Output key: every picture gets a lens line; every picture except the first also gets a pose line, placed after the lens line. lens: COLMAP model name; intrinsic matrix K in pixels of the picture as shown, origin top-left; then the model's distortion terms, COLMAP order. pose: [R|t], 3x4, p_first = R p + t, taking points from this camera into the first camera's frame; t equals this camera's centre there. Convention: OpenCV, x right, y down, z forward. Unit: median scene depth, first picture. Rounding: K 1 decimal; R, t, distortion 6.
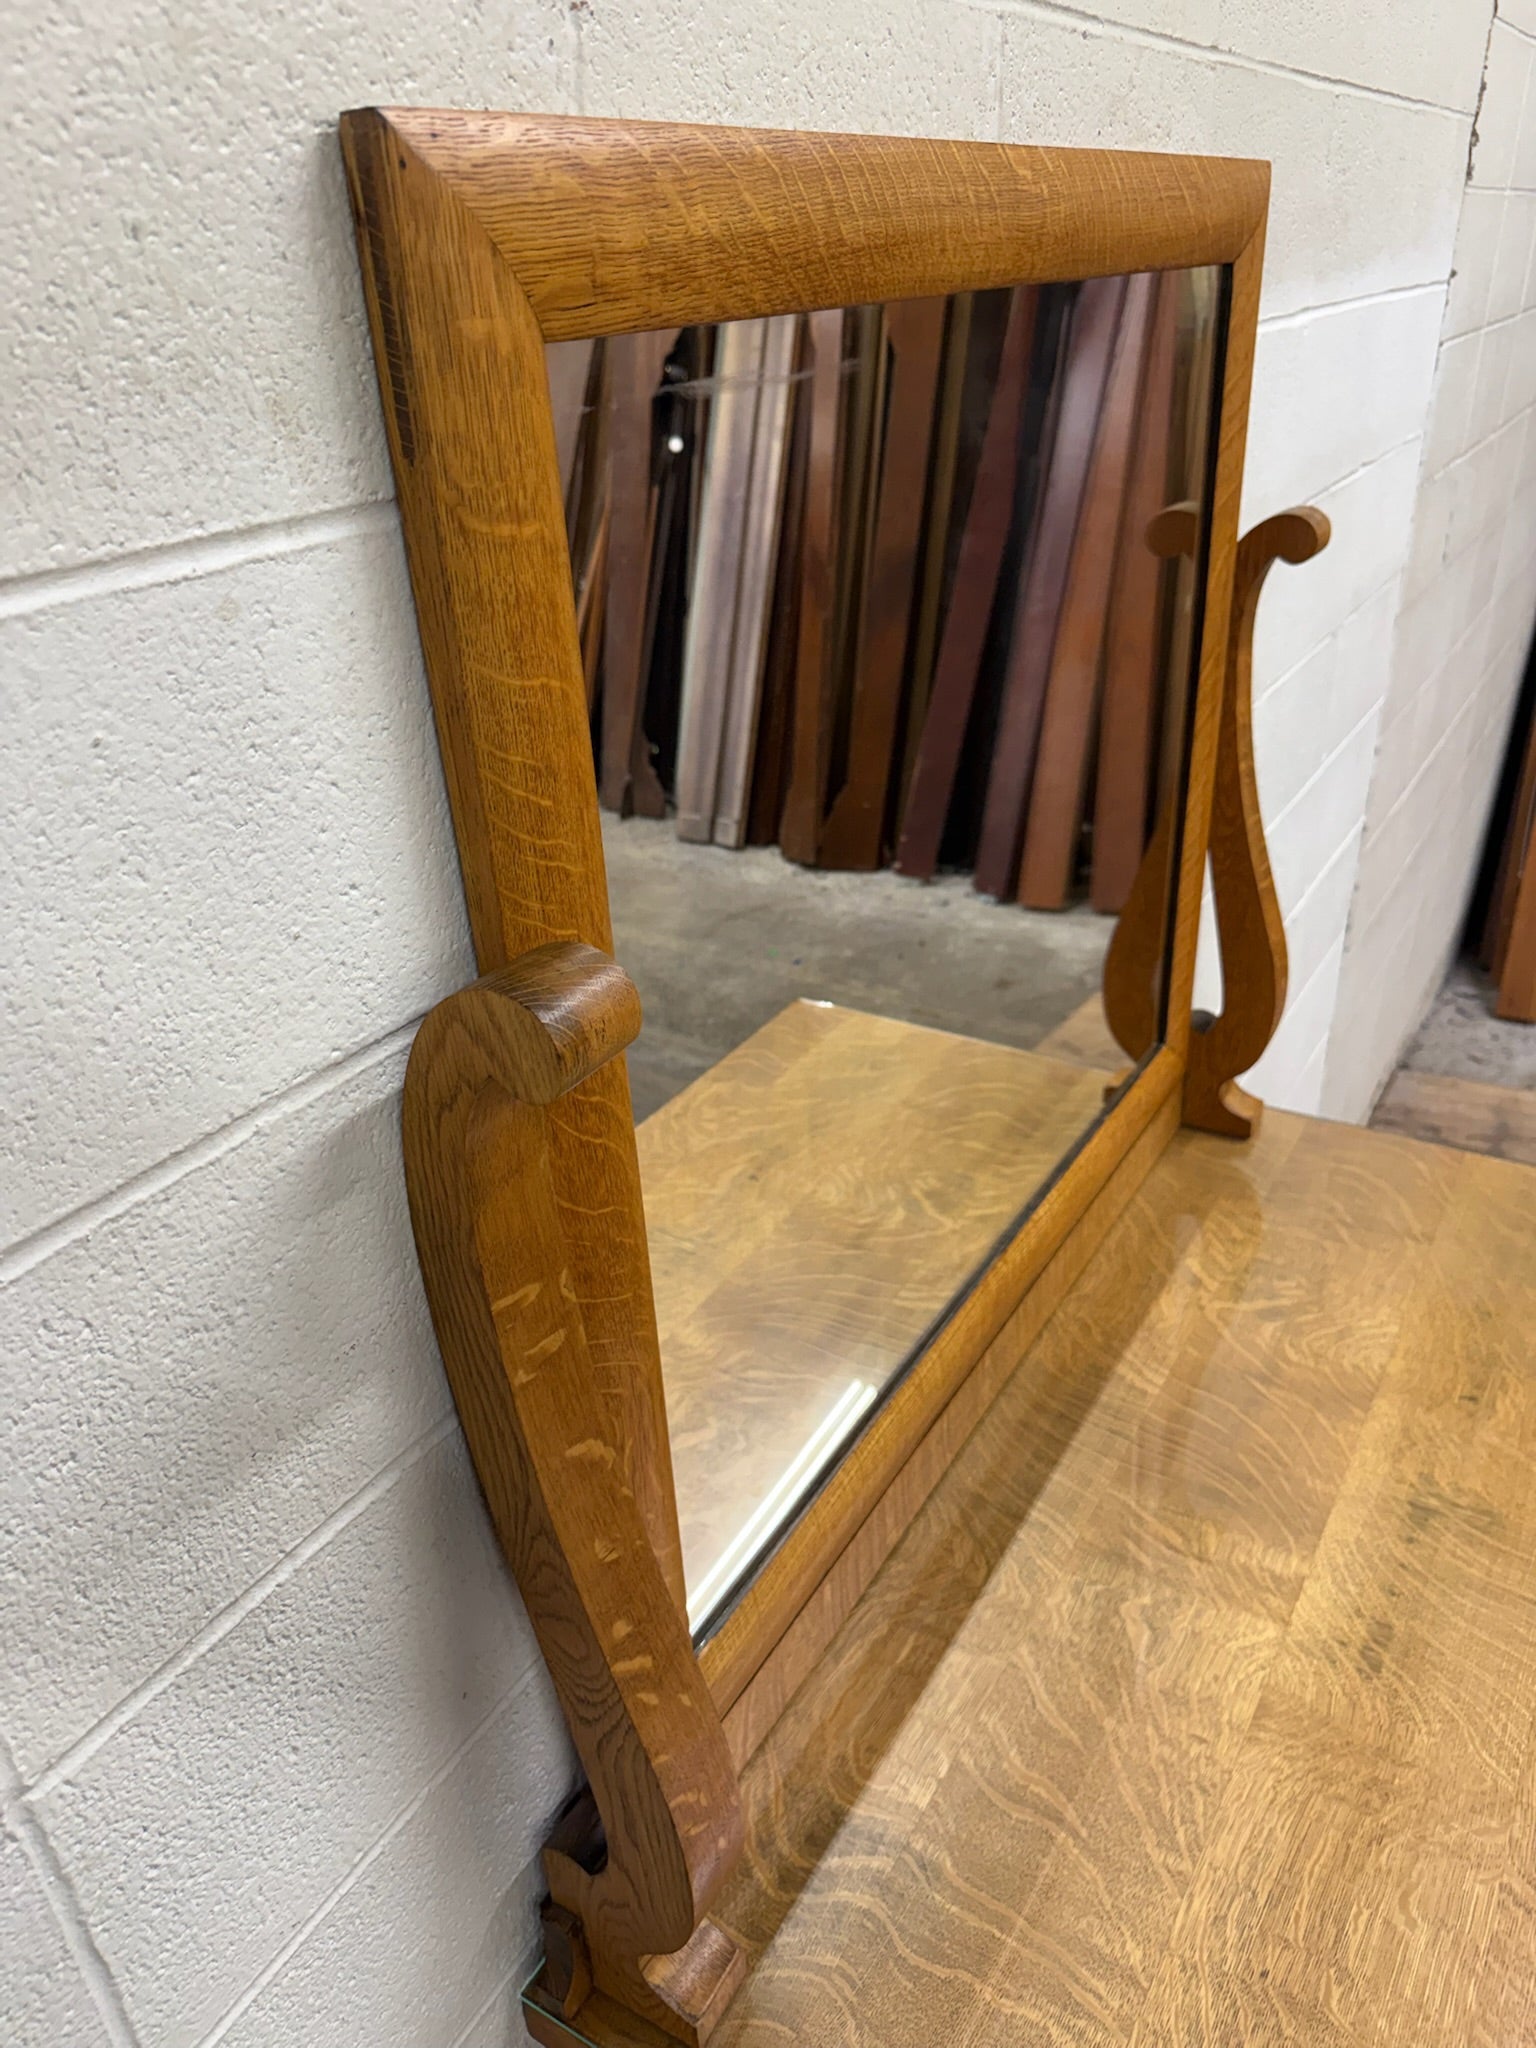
lens RADIAL K [[1464.4, 0, 763.1], [0, 1464.4, 1027.2], [0, 0, 1]] dist [-0.002321, -0.007467]
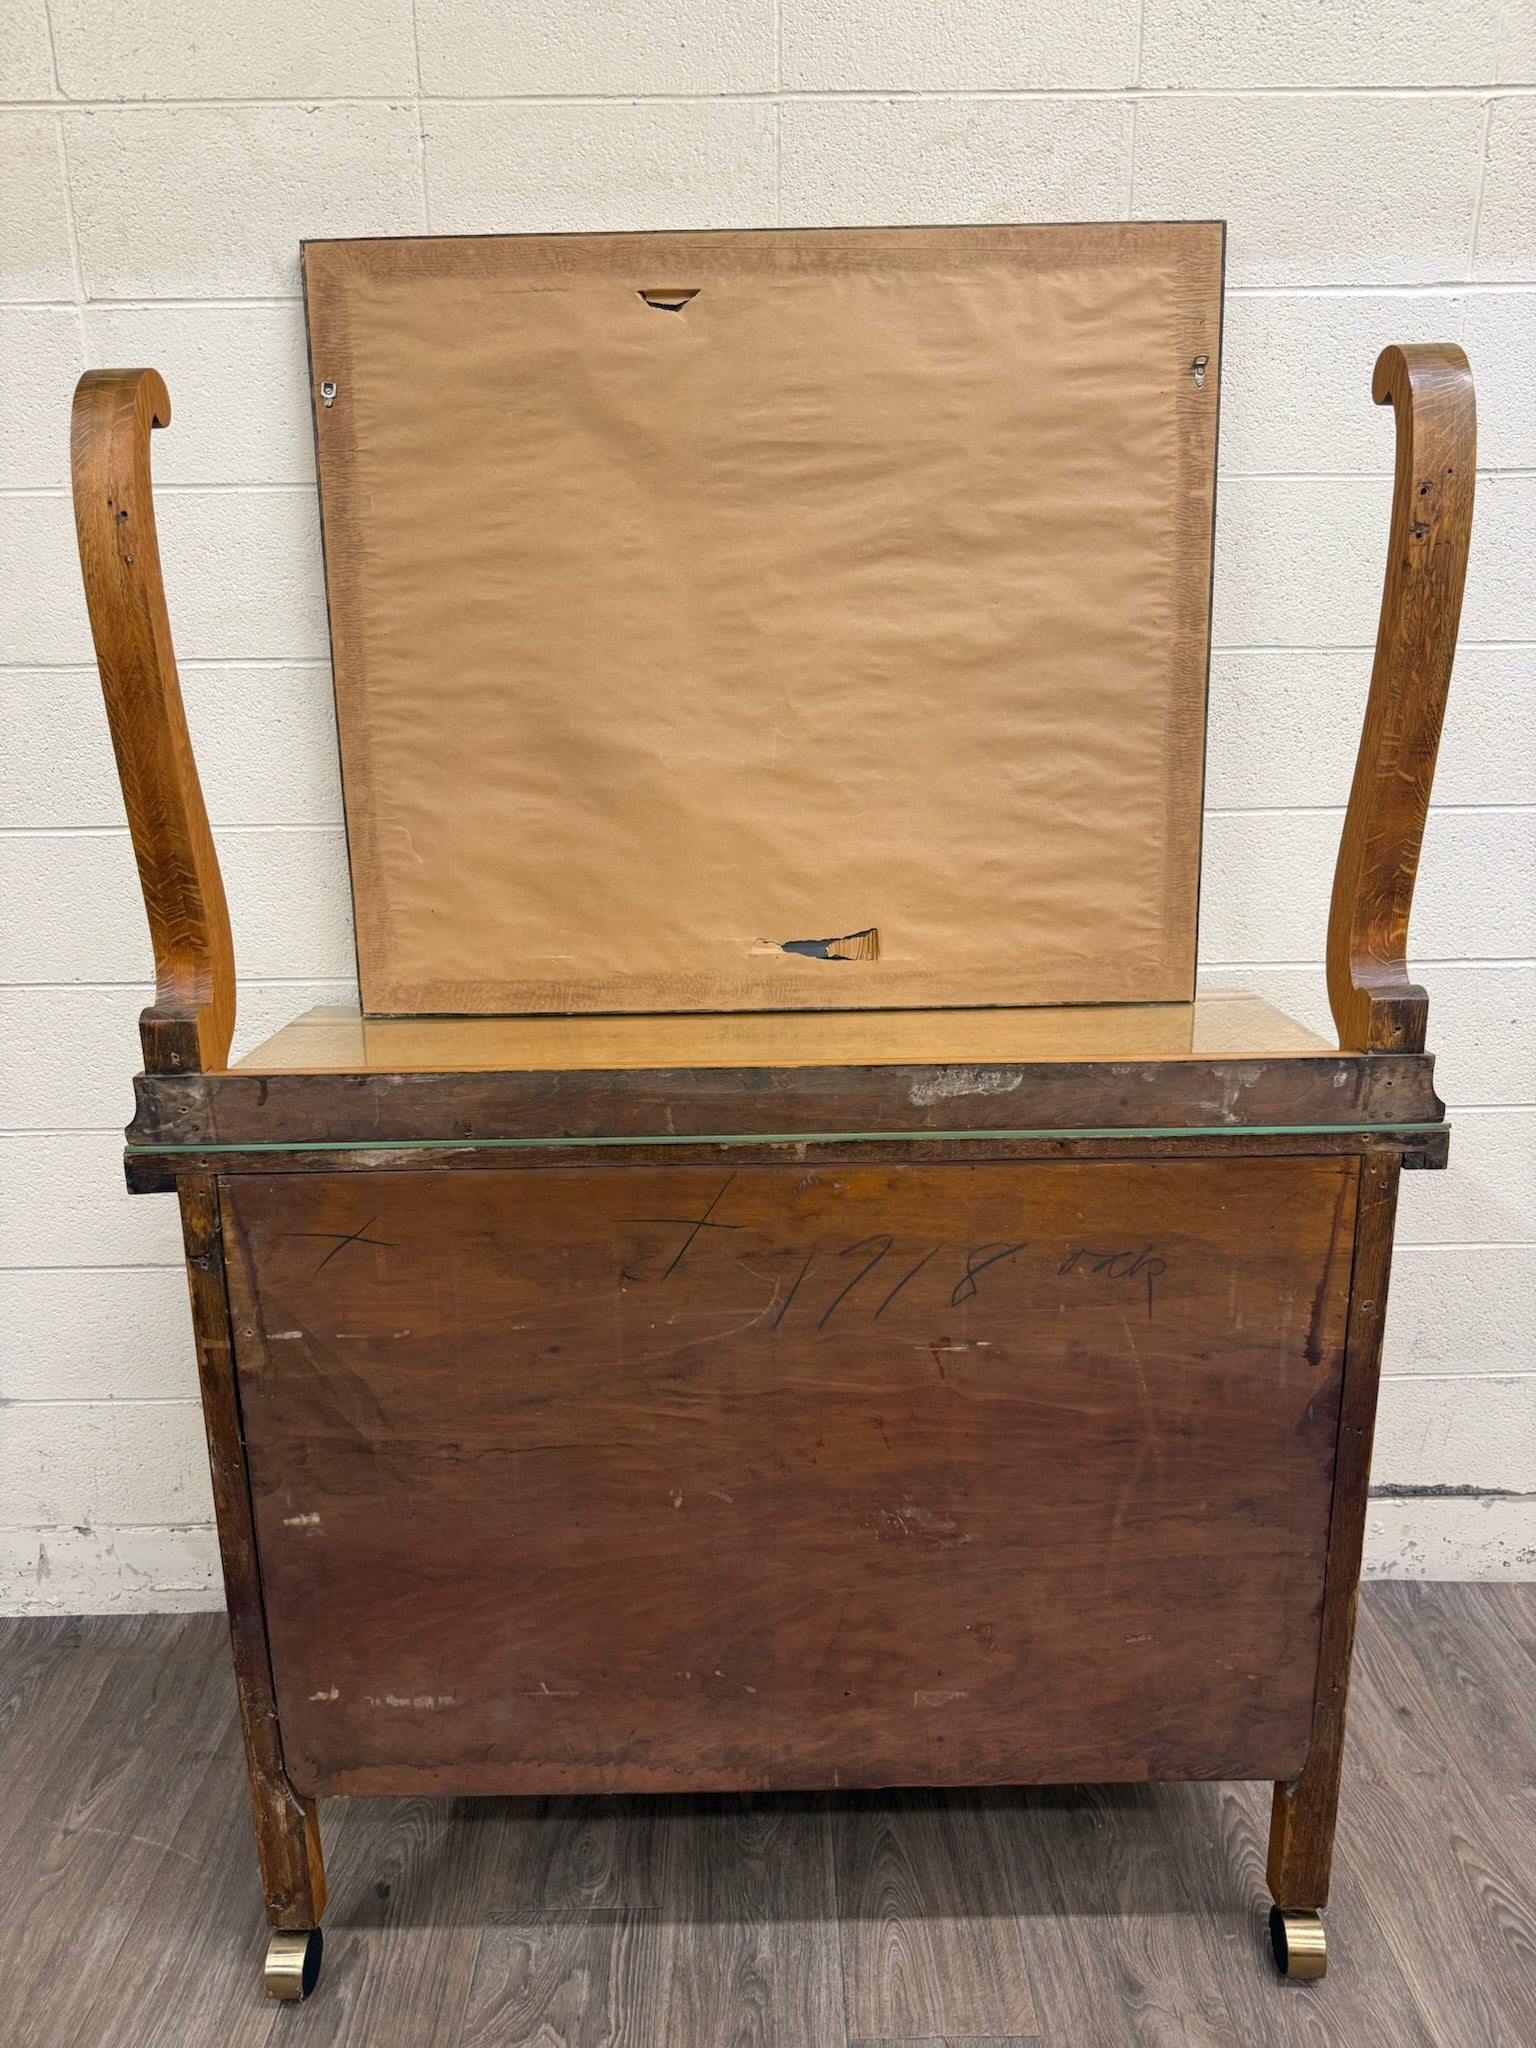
lens RADIAL K [[1460.0, 0, 763.3], [0, 1460.0, 1022.3], [0, 0, 1]] dist [-0.003151, -0.001530]
pose [[0.543142, 0.271103, -0.794669, 2.926950], [-0.400984, 0.915289, 0.038187, 0.514626], [0.737704, 0.297909, 0.605840, 0.259439]]
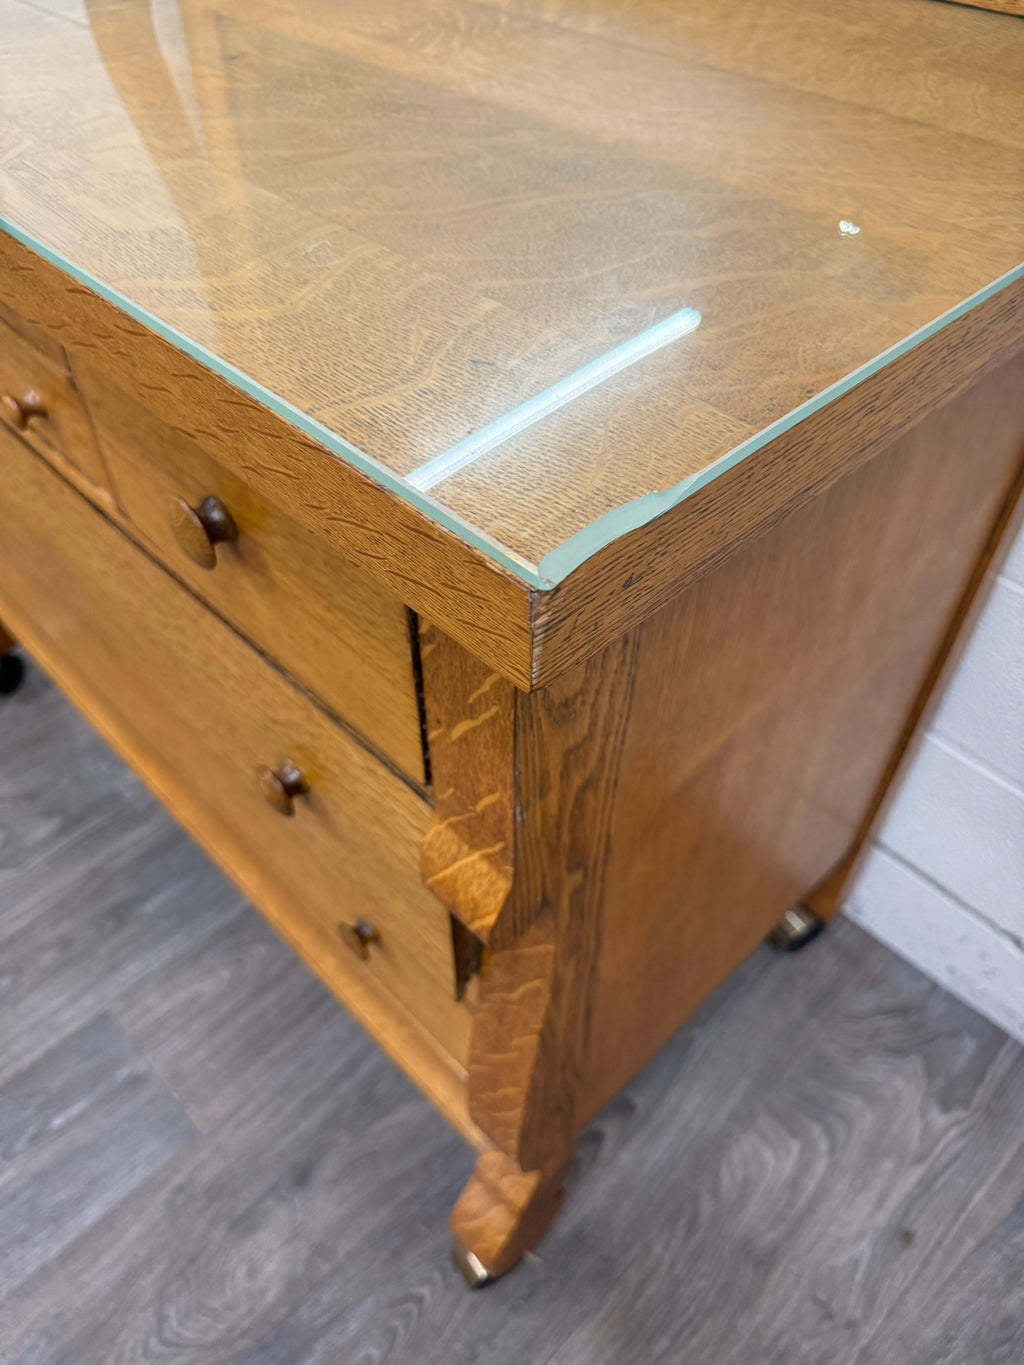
lens RADIAL K [[1004.8, 0, 505.3], [0, 1004.8, 678.4], [0, 0, 1]] dist [-0.015479, -0.004673]
pose [[-0.237484, 0.757373, -0.608266, 1.981791], [-0.421664, 0.483733, 0.766943, 0.020003], [0.875101, 0.438620, 0.204478, 2.451962]]
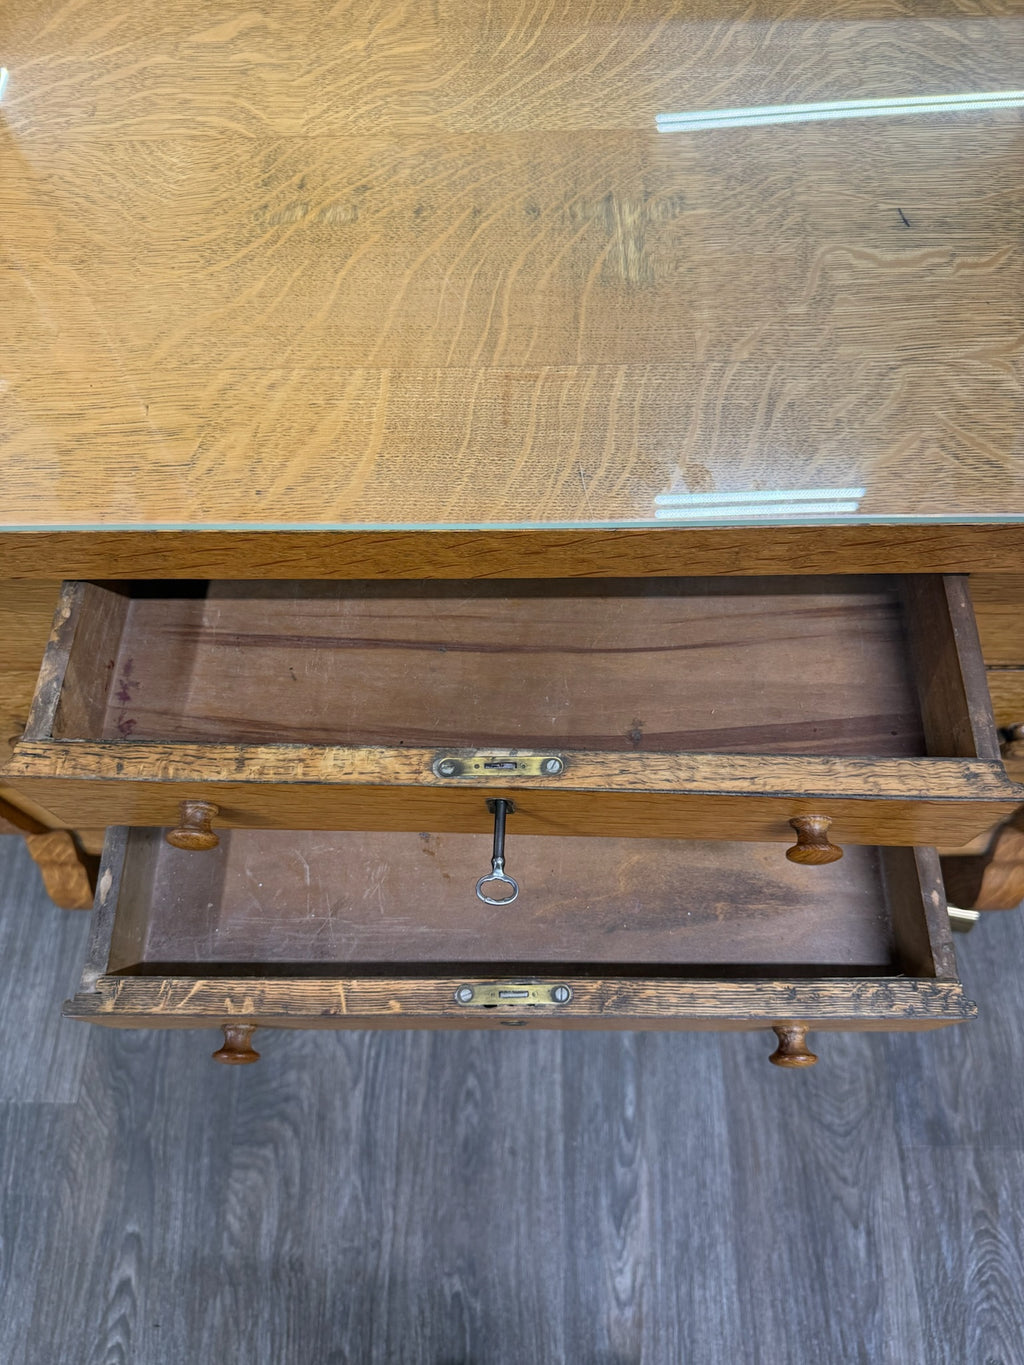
lens RADIAL K [[986.5, 0, 507.6], [0, 986.5, 682.4], [0, 0, 1]] dist [-0.020727, 0.006402]
pose [[0.525790, 0.796845, -0.297628, 1.443870], [-0.392233, 0.537603, 0.746415, 0.264121], [0.754784, -0.275718, 0.595215, 1.306641]]
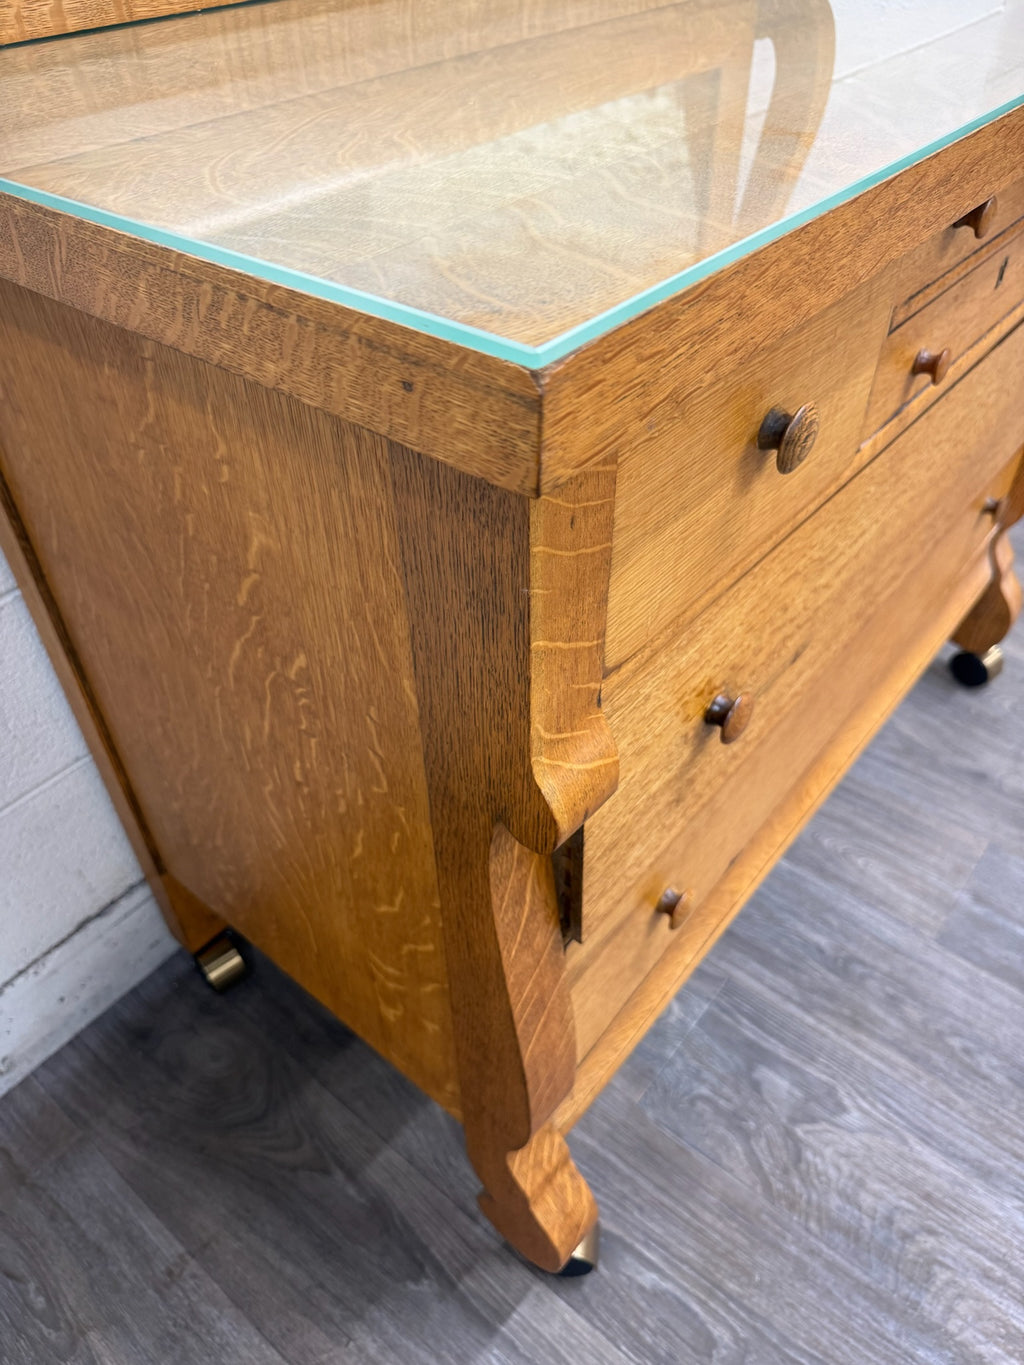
lens RADIAL K [[993.9, 0, 512.0], [0, 993.9, 682.5], [0, 0, 1]] dist [-0.002279, -0.013686]
pose [[0.990235, 0.129777, -0.050925, 0.618096], [-0.110899, 0.954636, 0.276354, 1.192474], [0.084479, -0.268007, 0.959706, 0.525213]]
